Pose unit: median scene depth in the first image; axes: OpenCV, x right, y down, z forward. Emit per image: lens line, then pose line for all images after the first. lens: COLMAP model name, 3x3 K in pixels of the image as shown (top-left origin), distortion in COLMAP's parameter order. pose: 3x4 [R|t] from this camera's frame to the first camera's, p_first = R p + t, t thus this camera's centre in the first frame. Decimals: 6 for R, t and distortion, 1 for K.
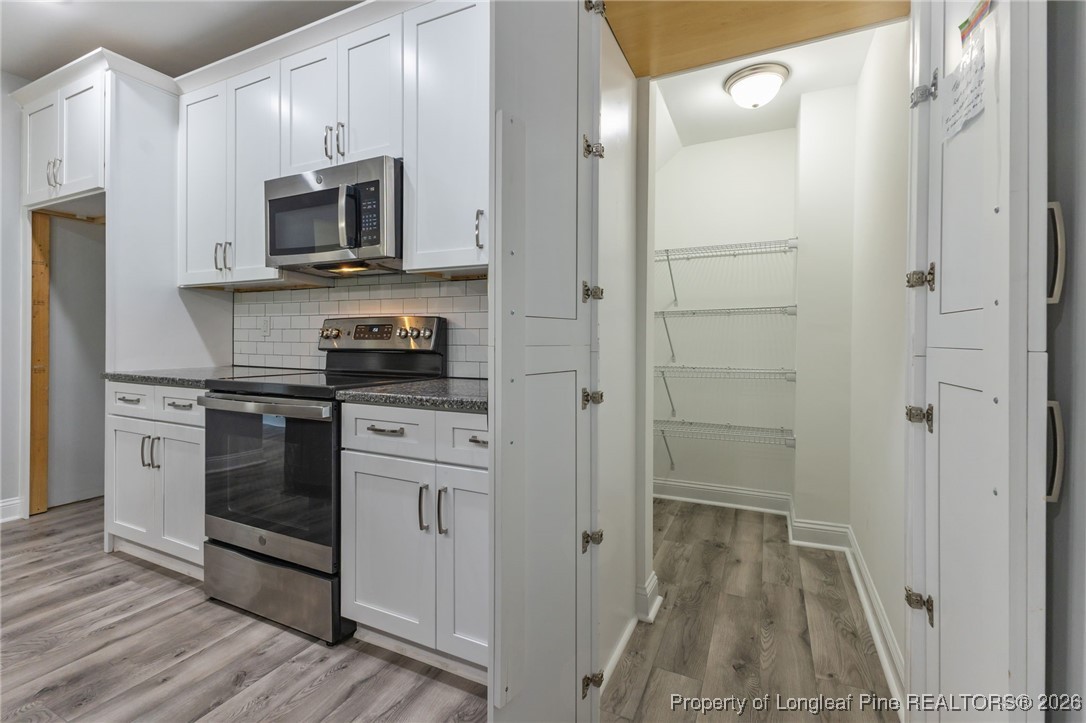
lens RADIAL K [[472.1, 0, 543.0], [0, 472.1, 361.5], [0, 0, 1]] dist [0.018261, 0.000249]
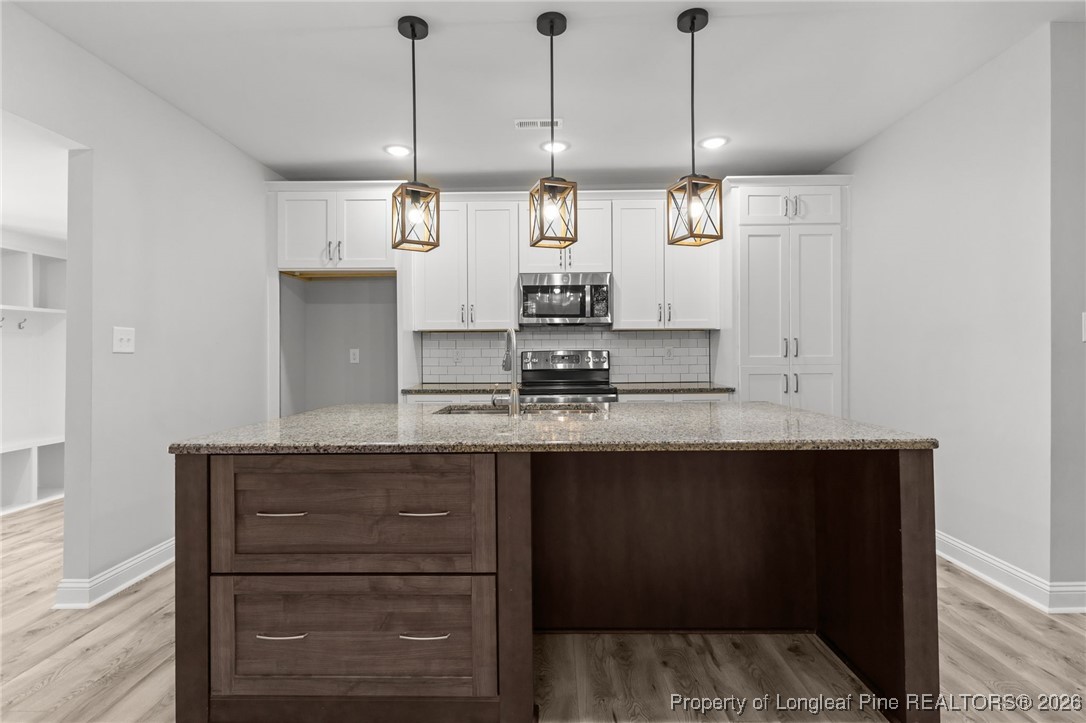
lens RADIAL K [[472.1, 0, 543.0], [0, 472.1, 361.5], [0, 0, 1]] dist [0.018261, 0.000249]
pose [[0.912109, -0.020022, 0.409459, -1.045611], [0.032074, 0.999230, -0.022585, -0.014676], [-0.408692, 0.033733, 0.912049, -0.515241]]
